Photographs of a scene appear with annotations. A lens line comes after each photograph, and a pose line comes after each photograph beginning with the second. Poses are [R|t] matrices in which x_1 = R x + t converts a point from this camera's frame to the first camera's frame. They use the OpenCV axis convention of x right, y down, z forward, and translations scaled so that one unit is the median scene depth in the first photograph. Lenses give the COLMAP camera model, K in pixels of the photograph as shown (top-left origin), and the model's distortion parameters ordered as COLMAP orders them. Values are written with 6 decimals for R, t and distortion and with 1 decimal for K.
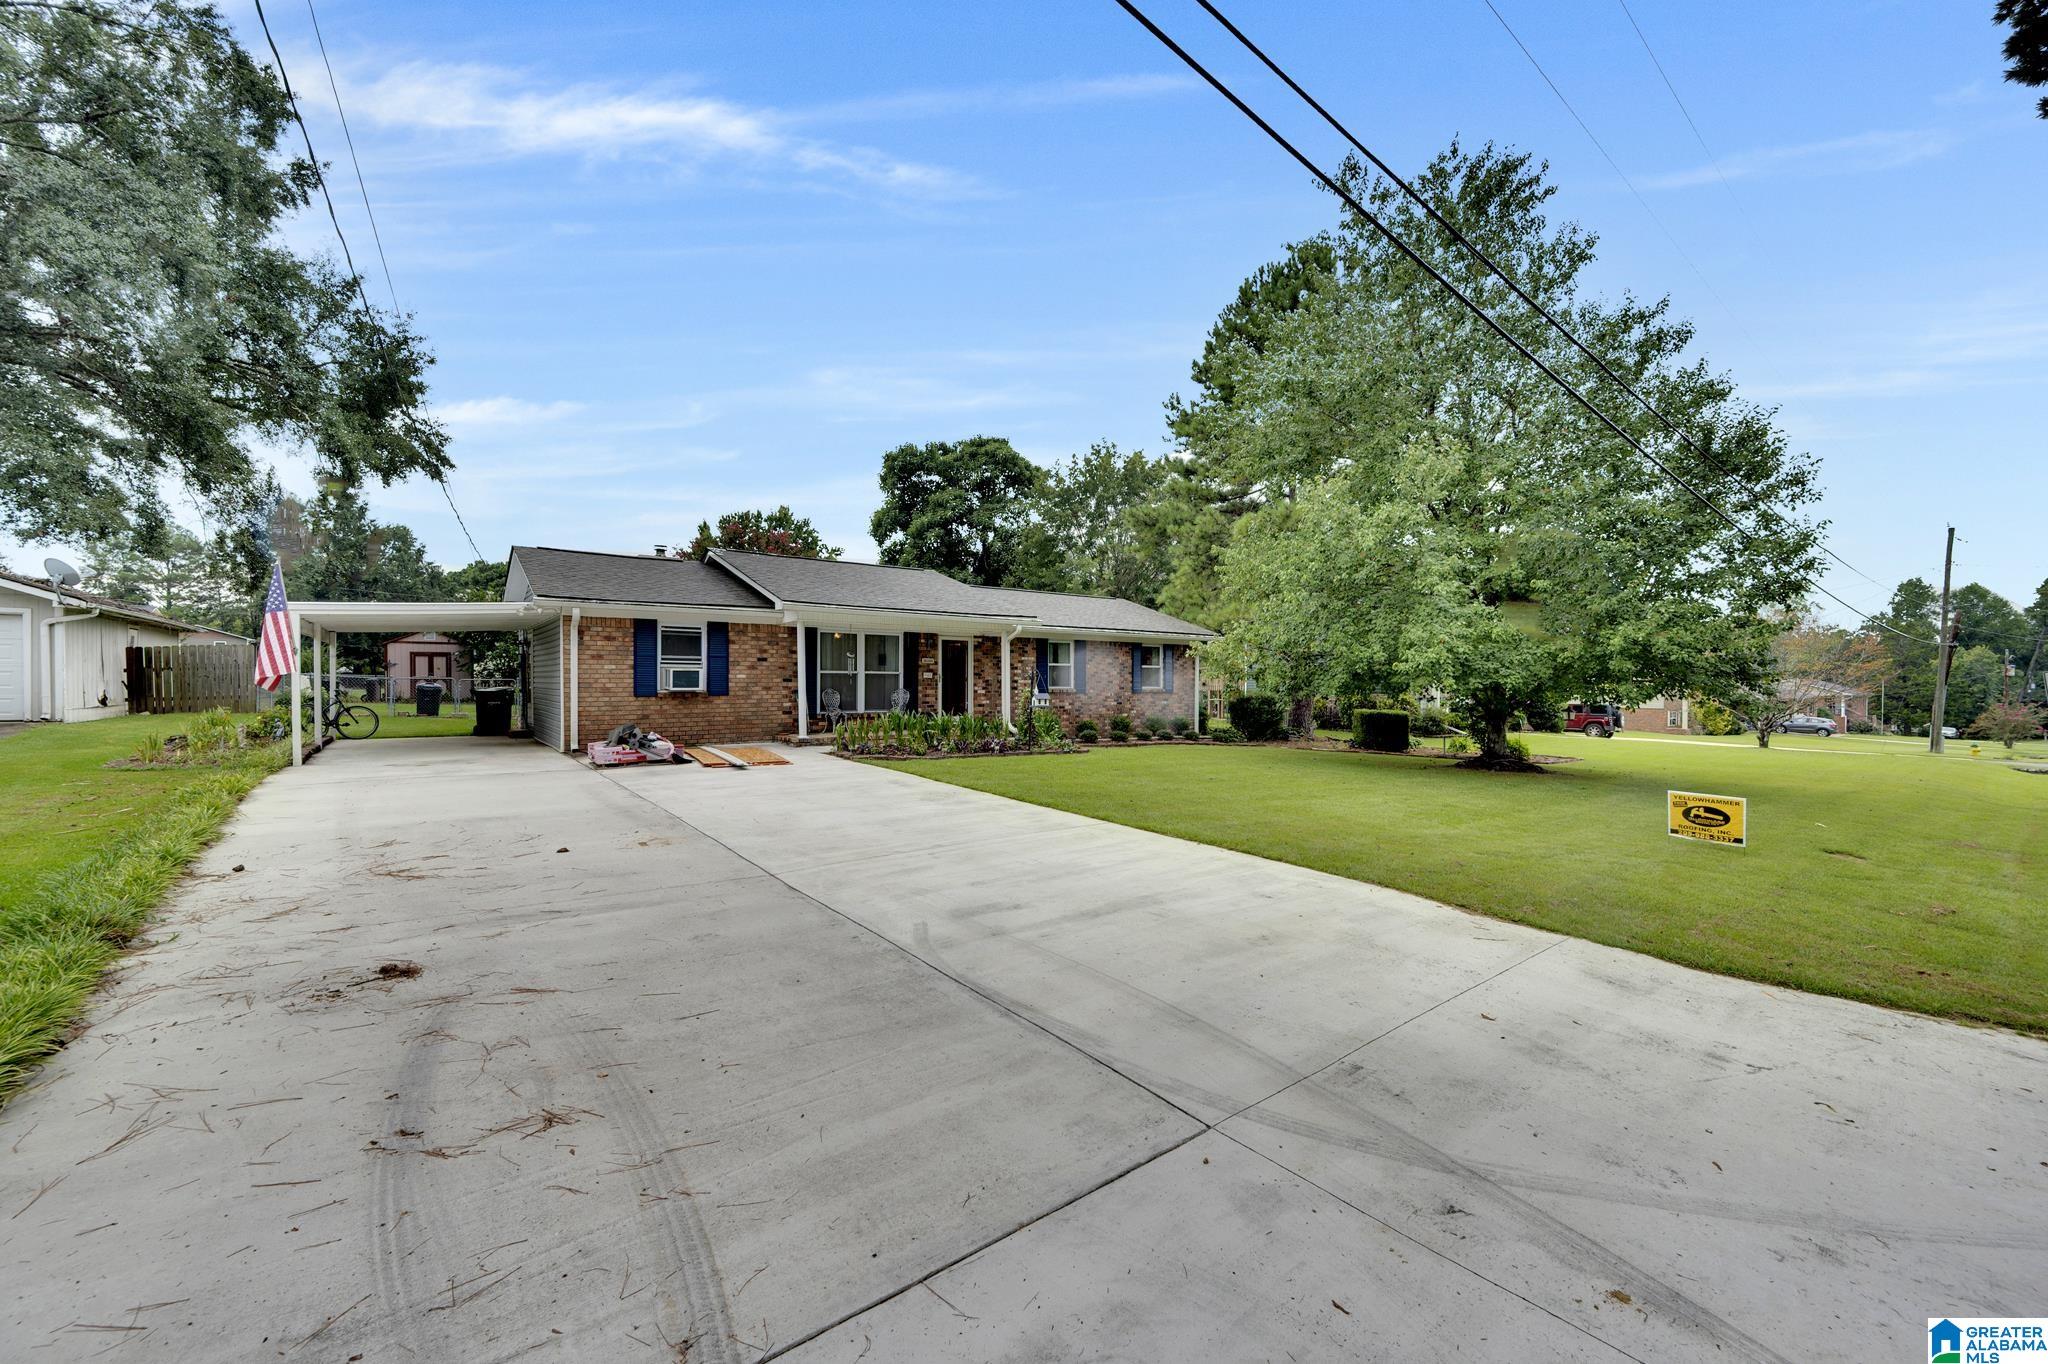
lens RADIAL K [[794.5, 0, 1024.7], [0, 794.5, 690.6], [0, 0, 1]] dist [-0.001643, -0.000152]
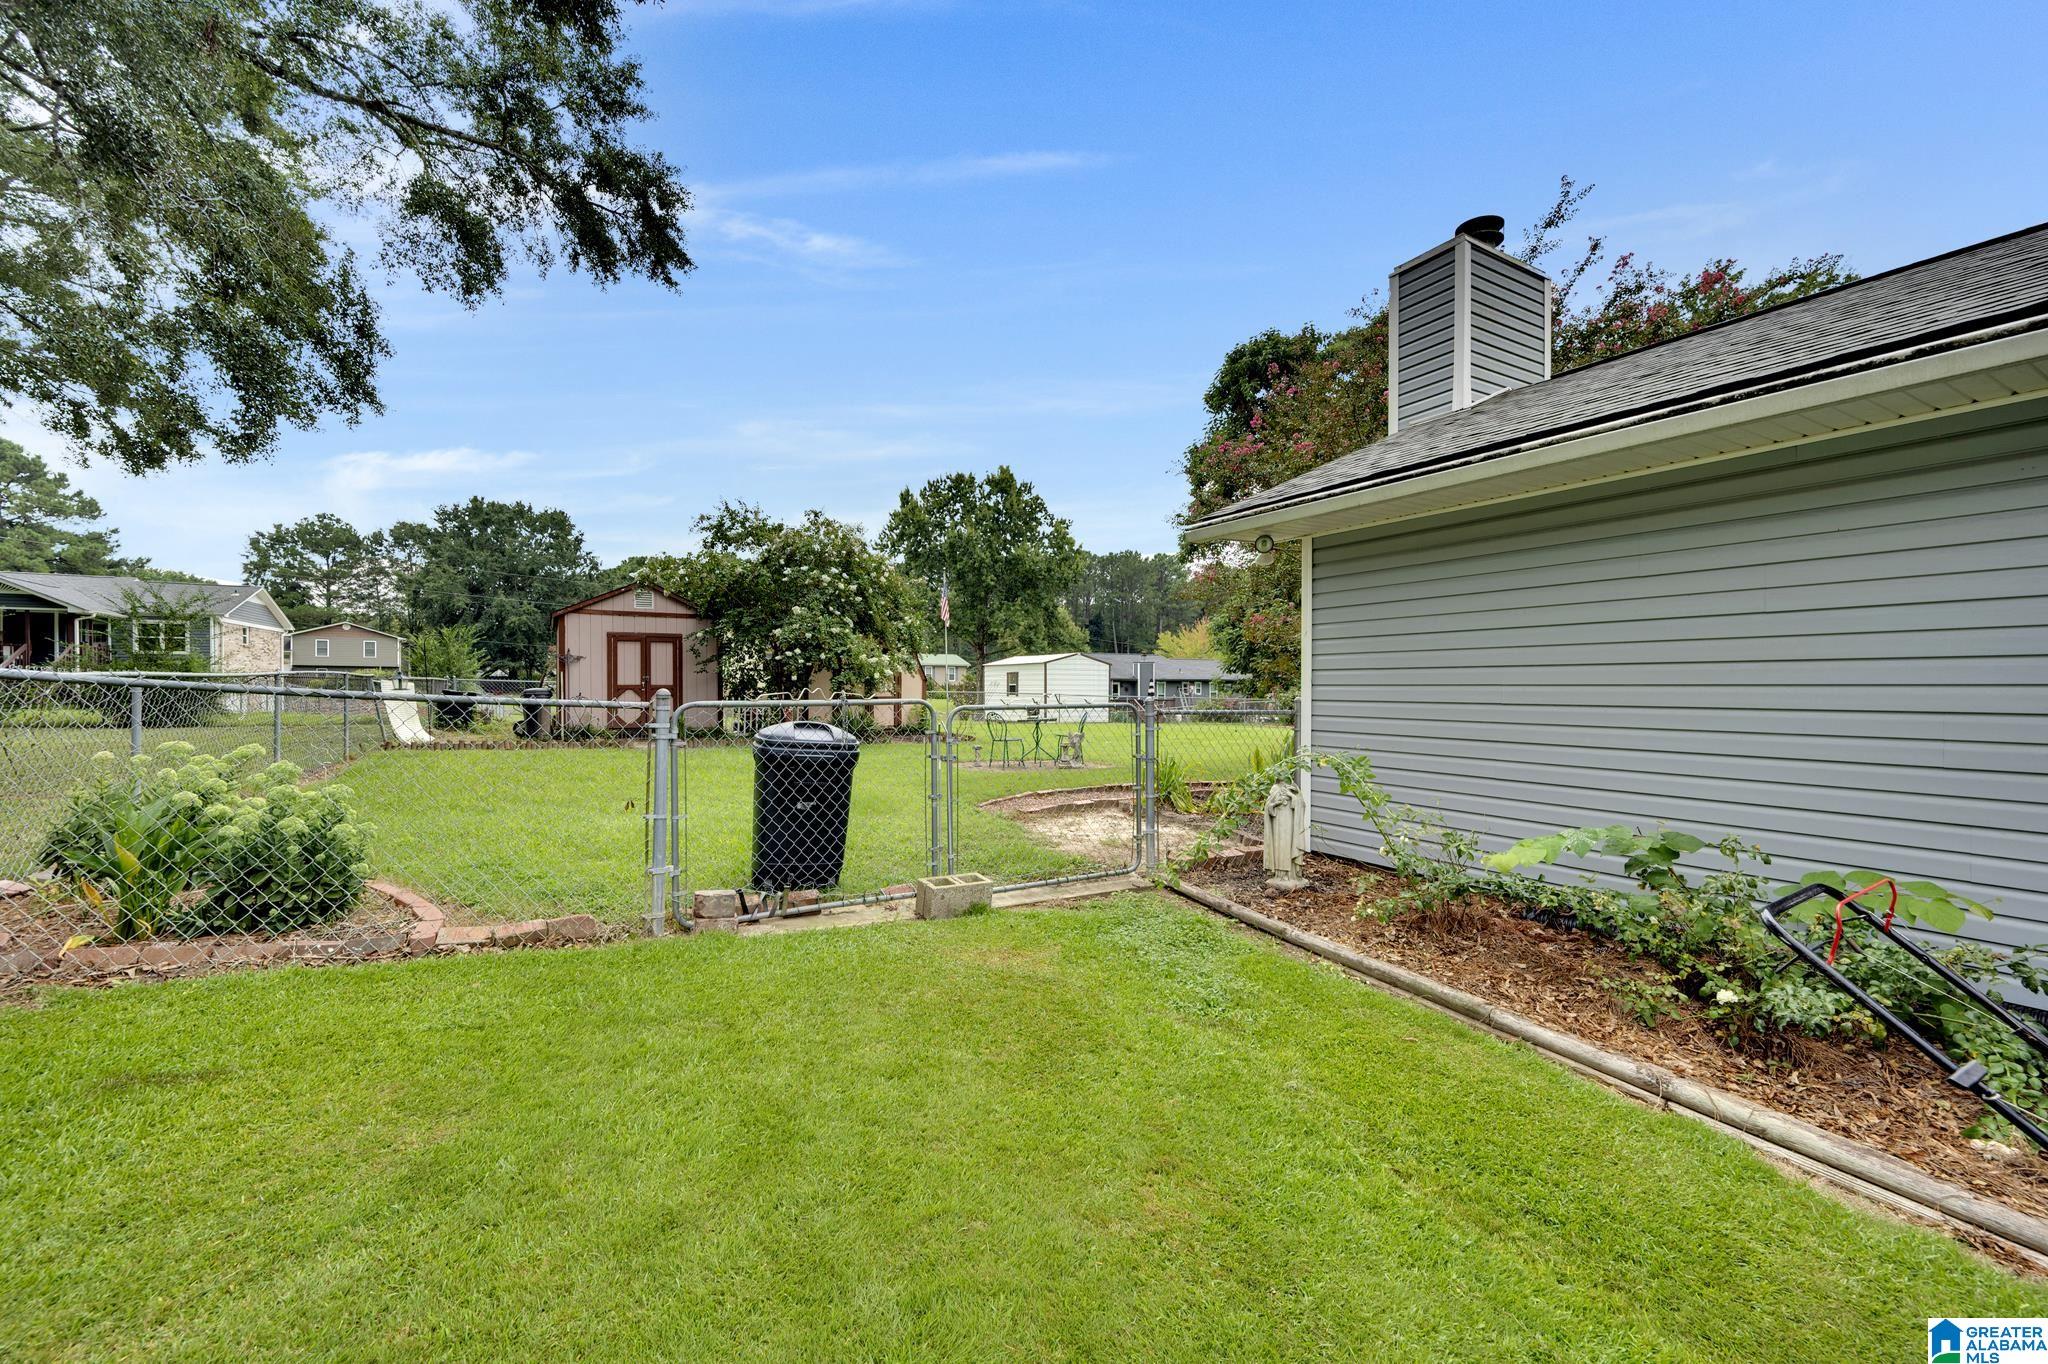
lens RADIAL K [[794.5, 0, 1024.7], [0, 794.5, 690.6], [0, 0, 1]] dist [-0.001643, -0.000152]
pose [[0.991824, 0.001864, -0.127602, -0.181670], [-0.002510, 0.999985, -0.004903, -0.004687], [0.127591, 0.005183, 0.991813, 0.218226]]
